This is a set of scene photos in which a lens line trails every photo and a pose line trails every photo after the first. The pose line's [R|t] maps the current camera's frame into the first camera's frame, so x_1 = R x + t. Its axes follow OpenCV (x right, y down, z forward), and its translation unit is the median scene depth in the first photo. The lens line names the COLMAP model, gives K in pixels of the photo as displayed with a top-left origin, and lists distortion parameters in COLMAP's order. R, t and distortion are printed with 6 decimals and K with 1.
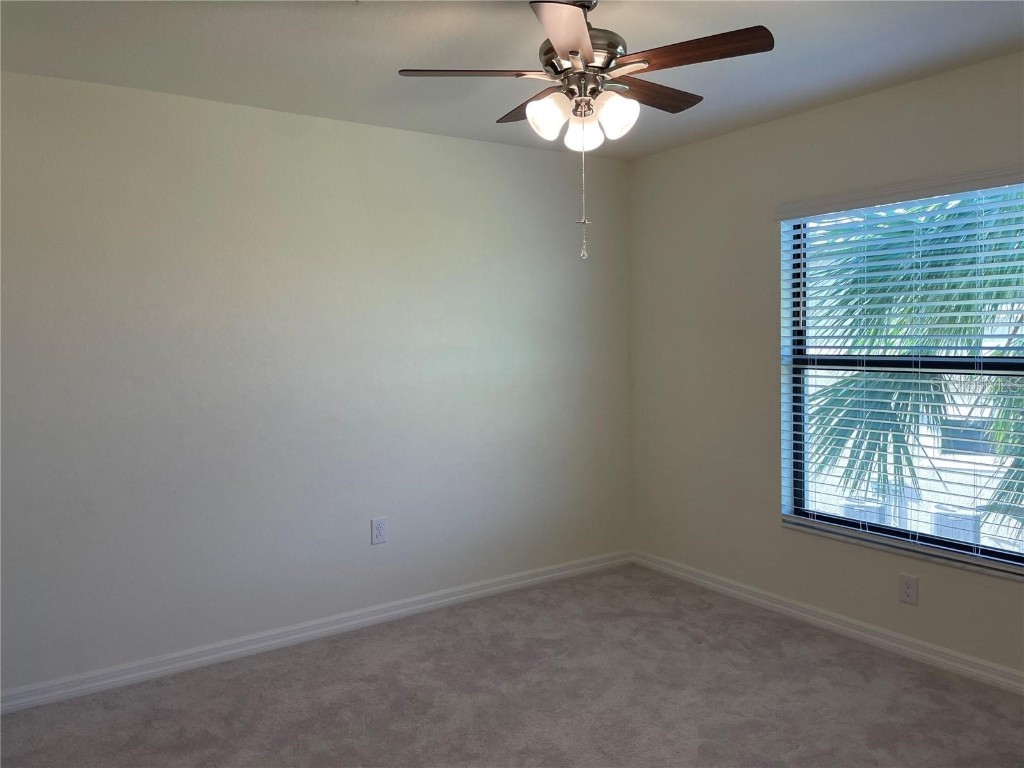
lens RADIAL K [[779.9, 0, 512.7], [0, 779.9, 377.8], [0, 0, 1]] dist [0.099361, -0.118464]
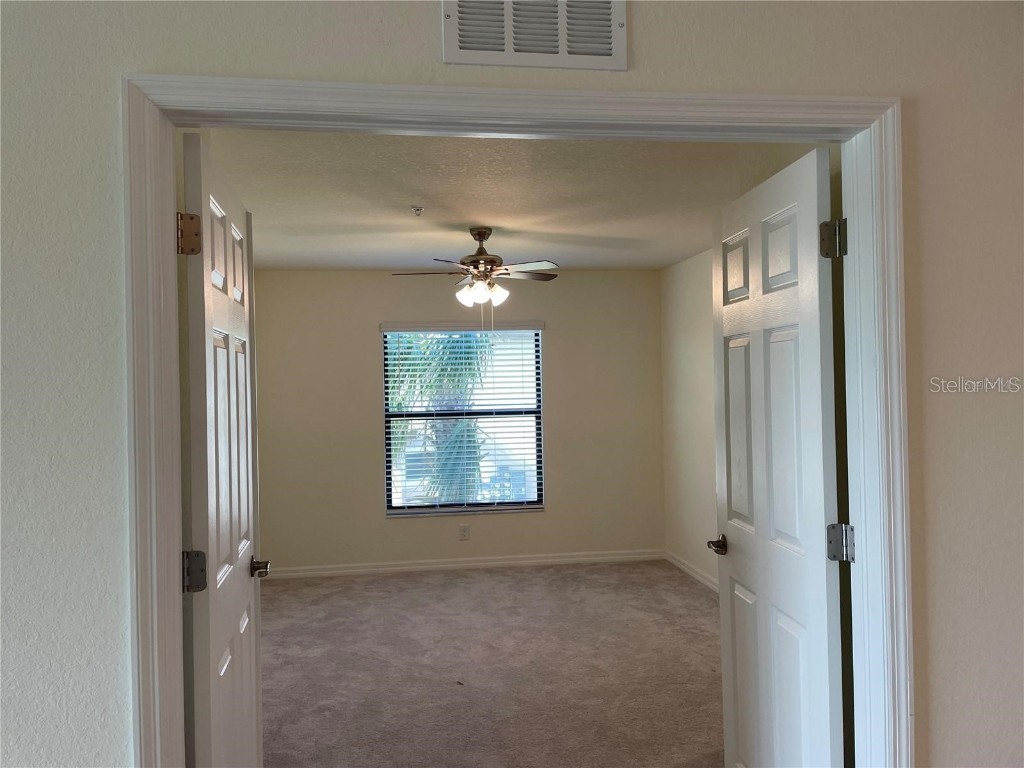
lens RADIAL K [[778.2, 0, 507.0], [0, 778.2, 376.0], [0, 0, 1]] dist [0.089475, -0.108993]
pose [[0.464265, 0.007713, 0.885663, -1.070614], [0.064544, 0.997009, -0.042517, -0.020845], [-0.883341, 0.076903, 0.462379, 0.013520]]
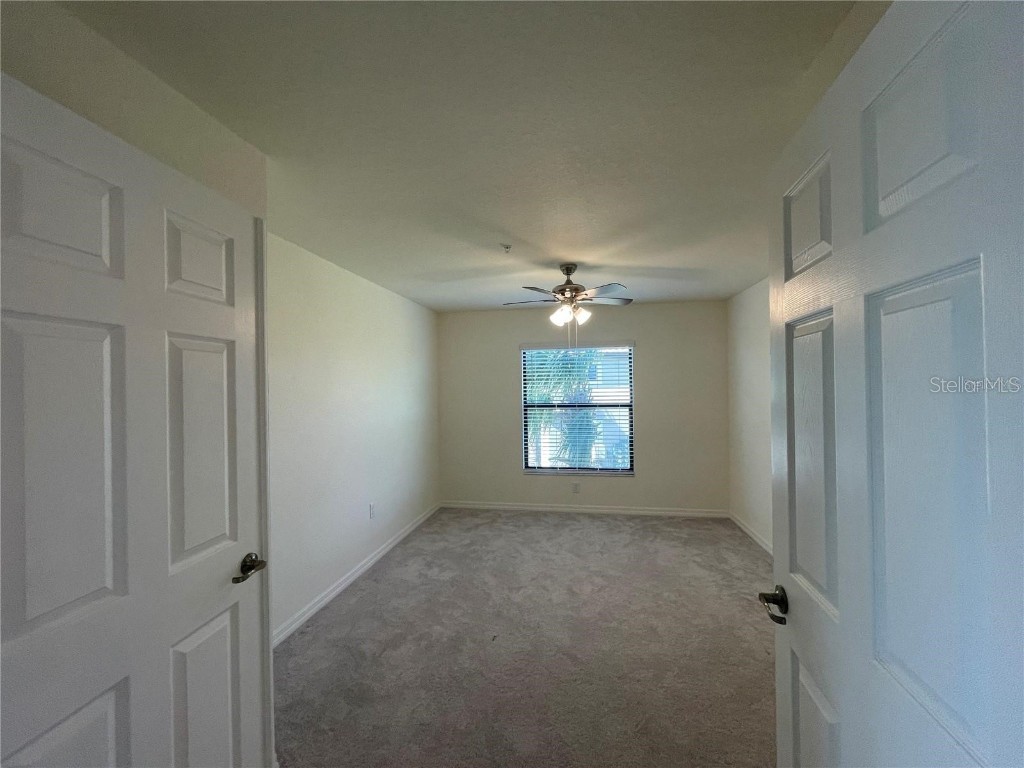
lens RADIAL K [[416.7, 0, 515.9], [0, 416.7, 382.8], [0, 0, 1]] dist [0.000293, -0.000024]
pose [[0.700623, 0.007627, 0.713491, -0.658742], [0.045504, 0.997430, -0.055346, -0.026017], [-0.712080, 0.071243, 0.698475, 0.105714]]
